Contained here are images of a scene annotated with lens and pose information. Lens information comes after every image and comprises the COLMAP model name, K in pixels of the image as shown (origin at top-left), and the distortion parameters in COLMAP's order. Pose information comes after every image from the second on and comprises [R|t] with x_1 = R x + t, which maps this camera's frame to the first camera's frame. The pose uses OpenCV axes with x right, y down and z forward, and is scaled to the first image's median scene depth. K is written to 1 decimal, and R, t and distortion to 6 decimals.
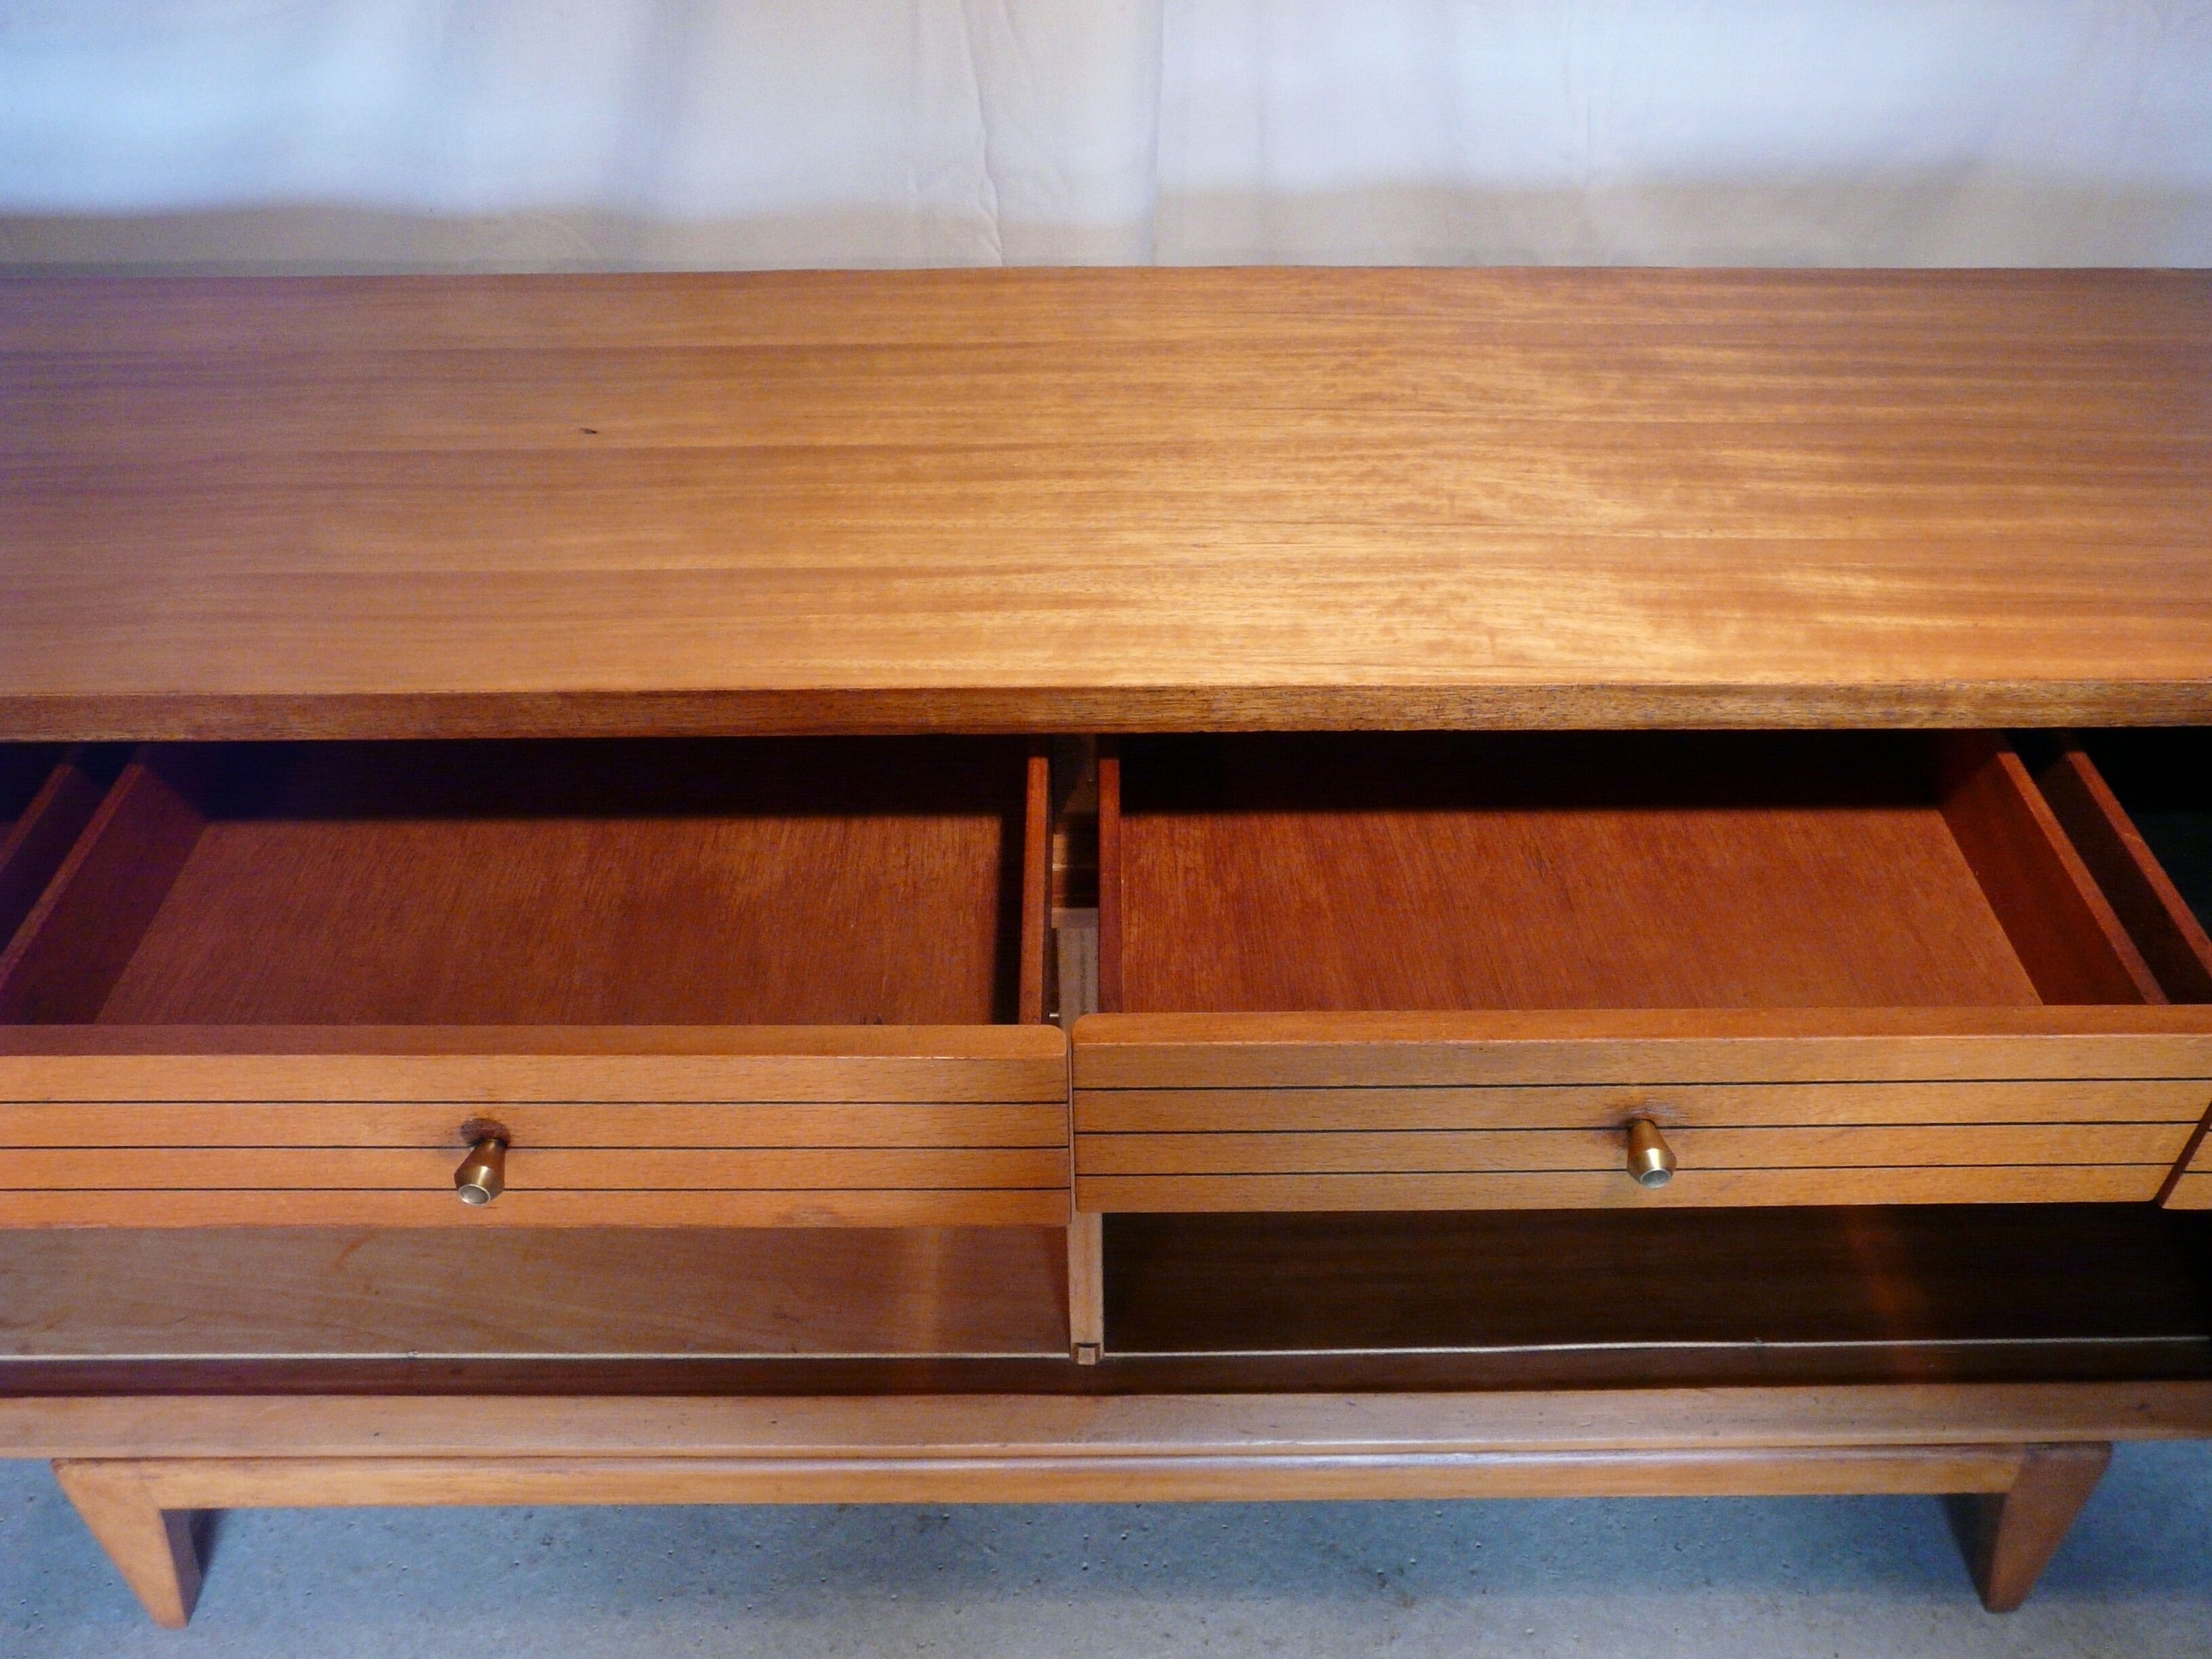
lens RADIAL K [[1827.8, 0, 1106.0], [0, 1827.8, 829.5], [0, 0, 1]] dist [-0.103162, 0.125439]
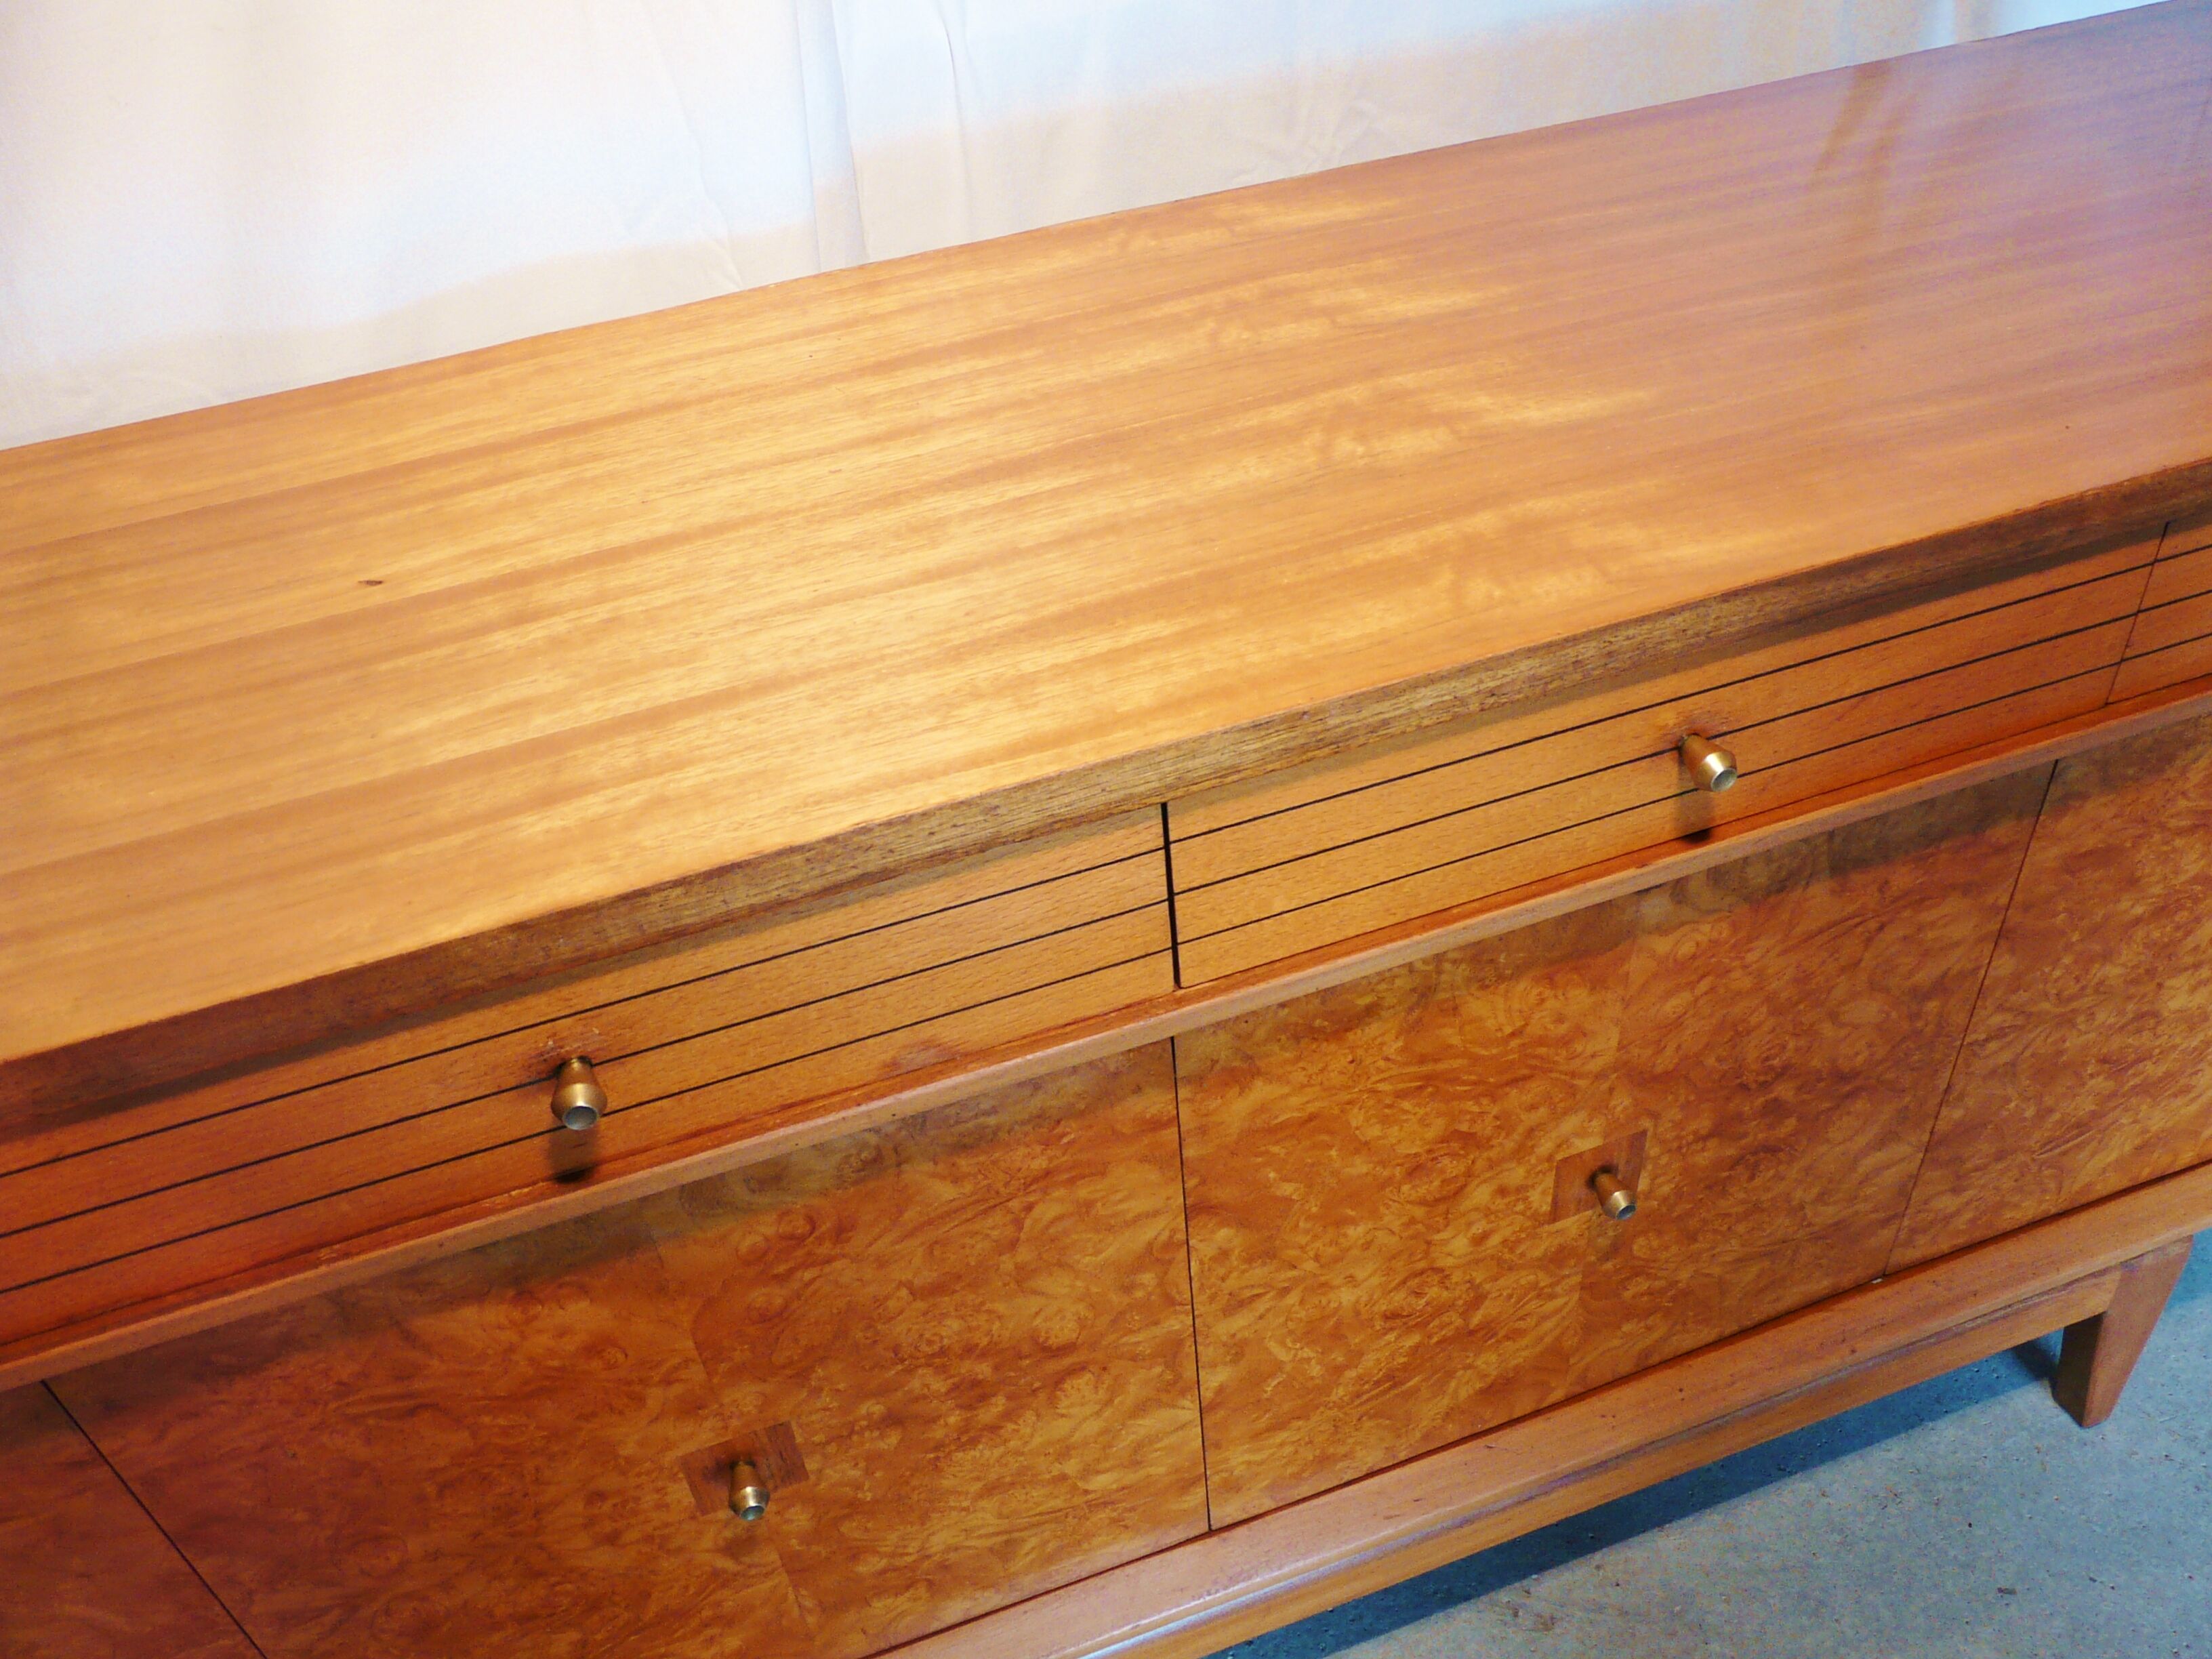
lens RADIAL K [[1827.8, 0, 1106.0], [0, 1827.8, 829.5], [0, 0, 1]] dist [-0.103162, 0.125439]
pose [[0.944662, -0.258544, 0.201914, -0.189734], [0.259862, 0.965430, 0.020424, -0.058347], [-0.200214, 0.033176, 0.979190, 0.208692]]
